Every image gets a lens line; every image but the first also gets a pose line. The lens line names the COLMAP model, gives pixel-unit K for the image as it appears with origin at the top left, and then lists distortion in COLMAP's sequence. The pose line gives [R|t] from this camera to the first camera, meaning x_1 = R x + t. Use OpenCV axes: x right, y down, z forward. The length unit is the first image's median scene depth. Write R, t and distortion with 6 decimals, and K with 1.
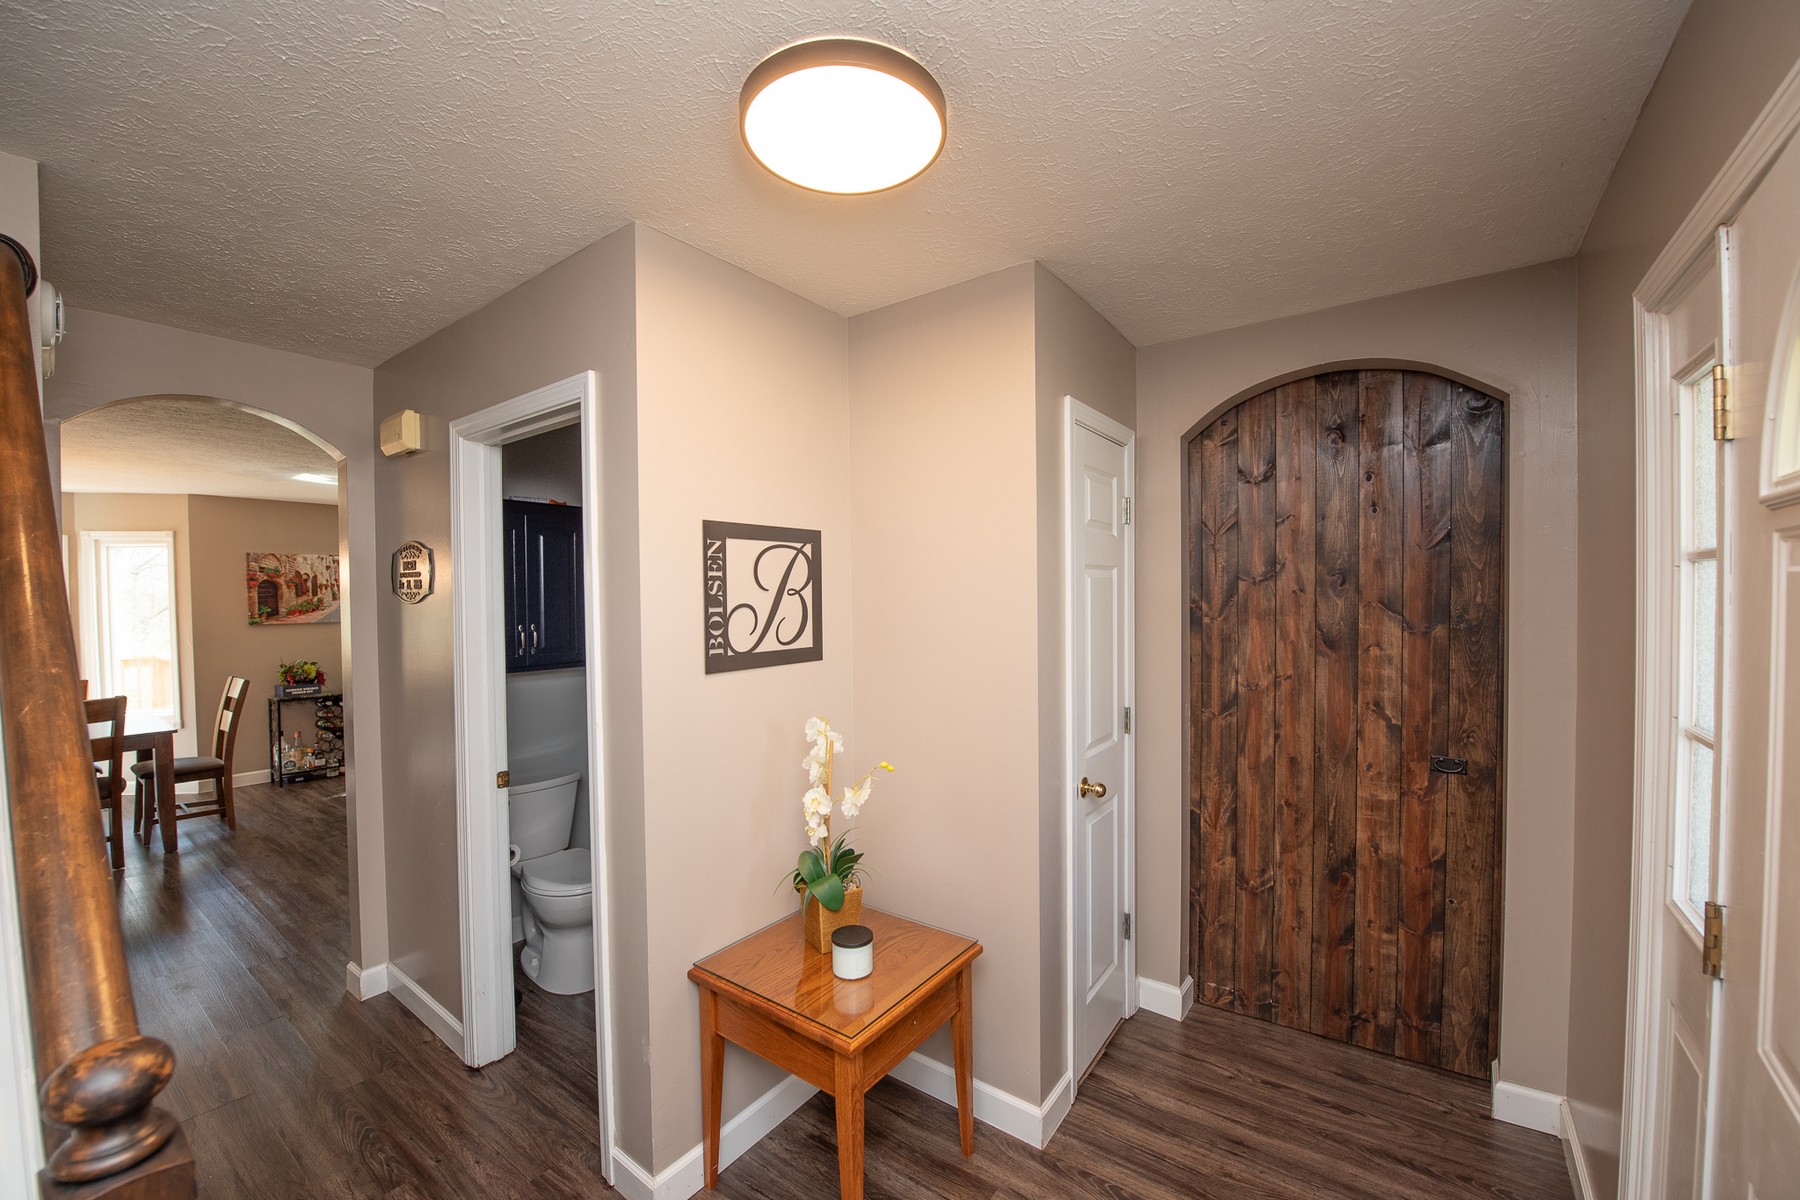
lens RADIAL K [[714.3, 0, 897.1], [0, 714.3, 605.9], [0, 0, 1]] dist [-0.017940, -0.002346]
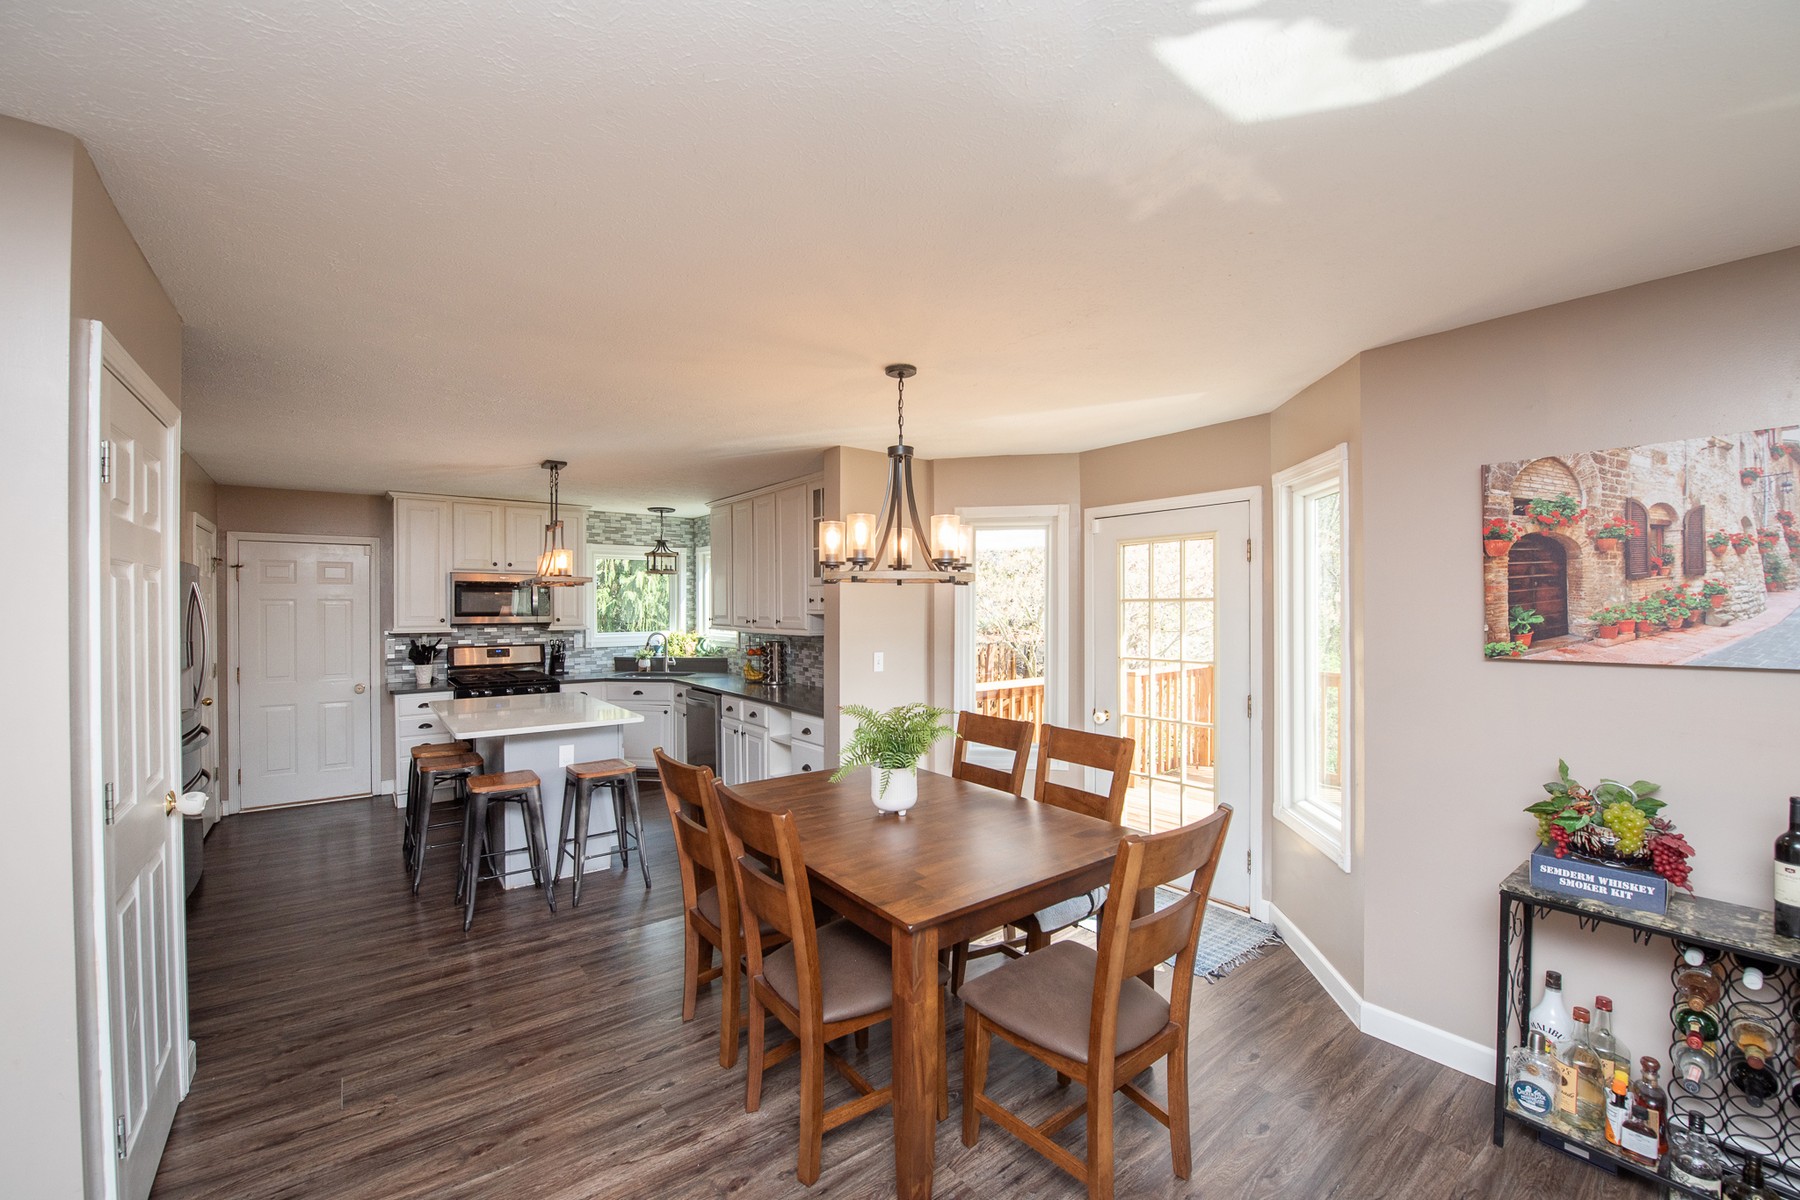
lens RADIAL K [[714.3, 0, 894.2], [0, 714.3, 609.9], [0, 0, 1]] dist [-0.017940, -0.002346]
pose [[-0.266488, 0.011947, -0.963764, -0.462126], [-0.012488, 0.999796, 0.015846, -0.000468], [0.963757, 0.016258, -0.266284, 0.769165]]
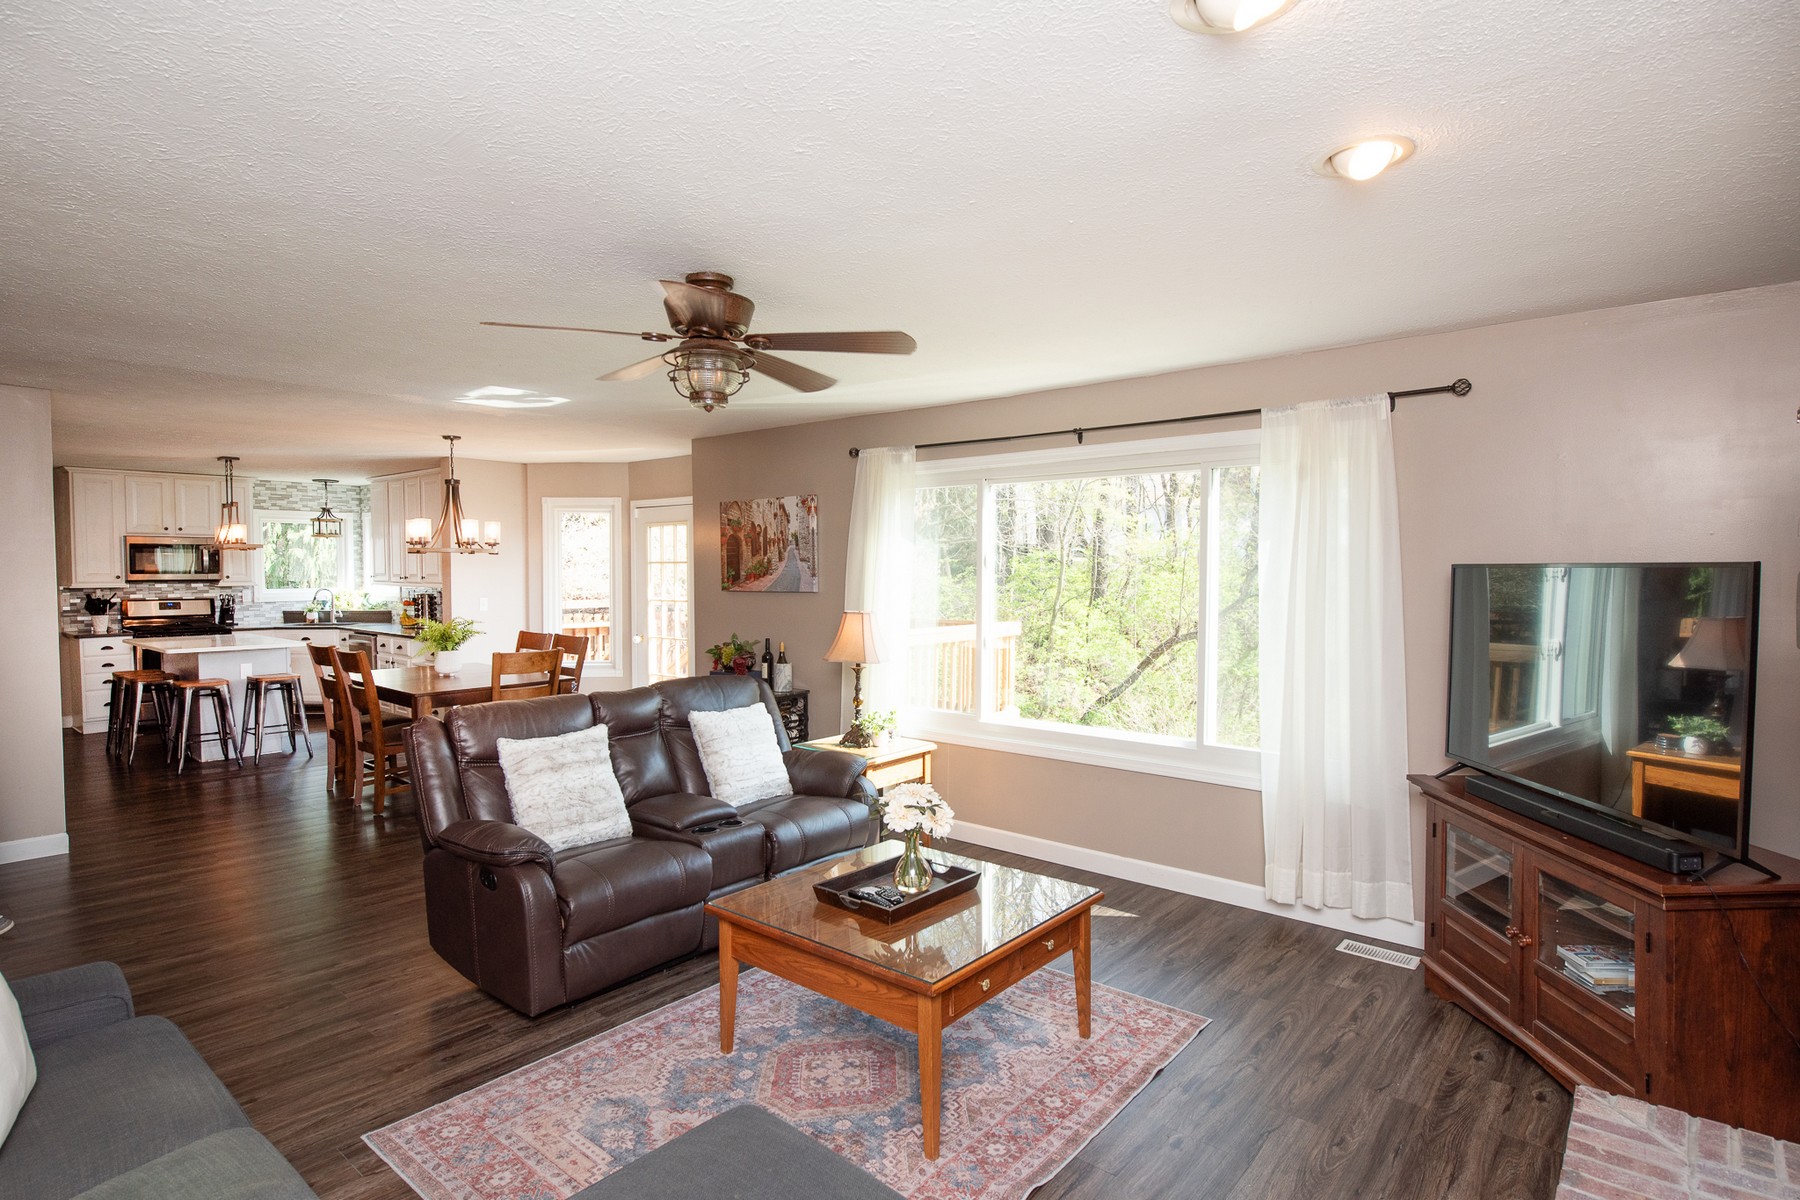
lens RADIAL K [[928.6, 0, 897.3], [0, 928.6, 605.9], [0, 0, 1]] dist [-0.007874, -0.002096]
pose [[-0.057925, 0.049325, -0.997102, 0.139360], [-0.017565, 0.998574, 0.050418, -0.012668], [0.998166, 0.020435, -0.056976, 1.222234]]
